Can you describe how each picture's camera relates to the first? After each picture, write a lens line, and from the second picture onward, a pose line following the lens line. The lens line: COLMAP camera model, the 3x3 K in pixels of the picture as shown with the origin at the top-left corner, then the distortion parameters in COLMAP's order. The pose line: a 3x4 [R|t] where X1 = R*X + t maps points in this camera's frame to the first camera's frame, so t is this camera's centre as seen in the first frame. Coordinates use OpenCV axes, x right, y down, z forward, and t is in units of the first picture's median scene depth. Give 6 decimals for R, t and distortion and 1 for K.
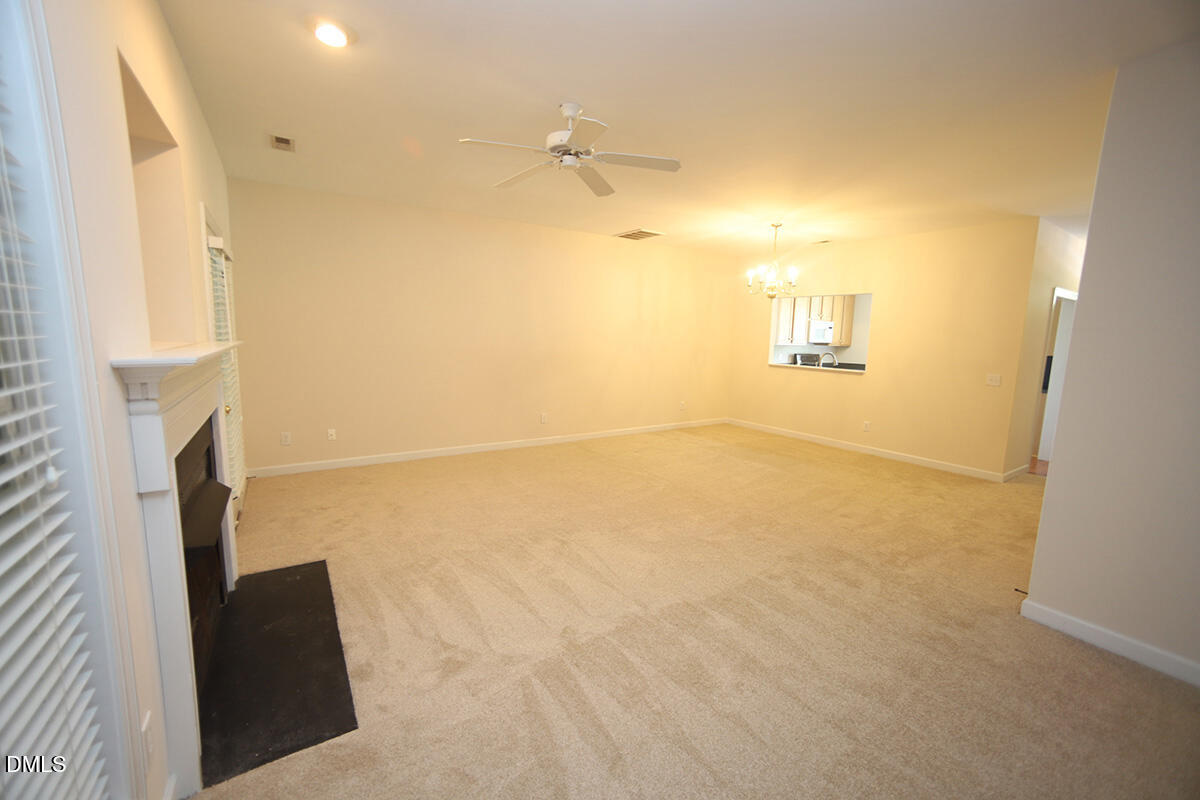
lens RADIAL K [[464.7, 0, 620.3], [0, 464.7, 398.6], [0, 0, 1]] dist [-0.028175, 0.000099]
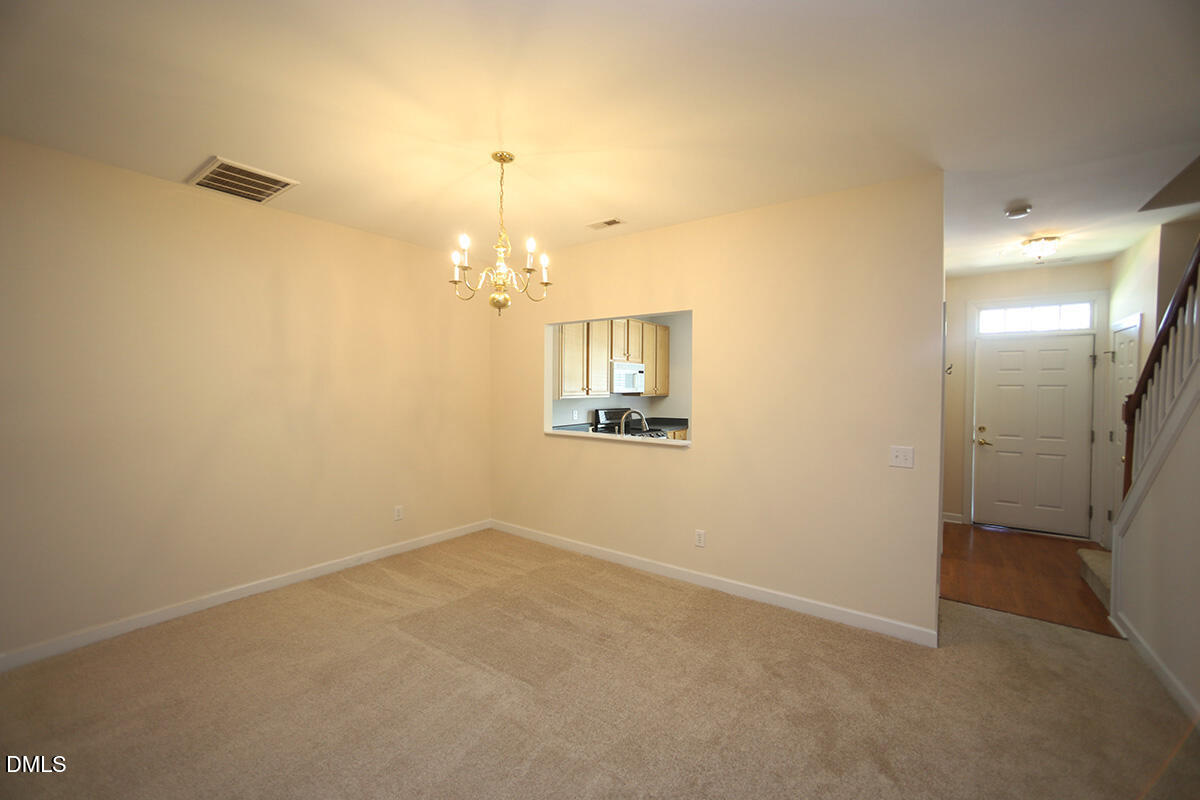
lens RADIAL K [[464.7, 0, 620.3], [0, 464.7, 398.6], [0, 0, 1]] dist [-0.028175, 0.000099]
pose [[0.939286, -0.028925, 0.341914, 0.181663], [0.063707, 0.993817, -0.090938, -0.049354], [-0.337169, 0.107199, 0.935321, 0.346947]]
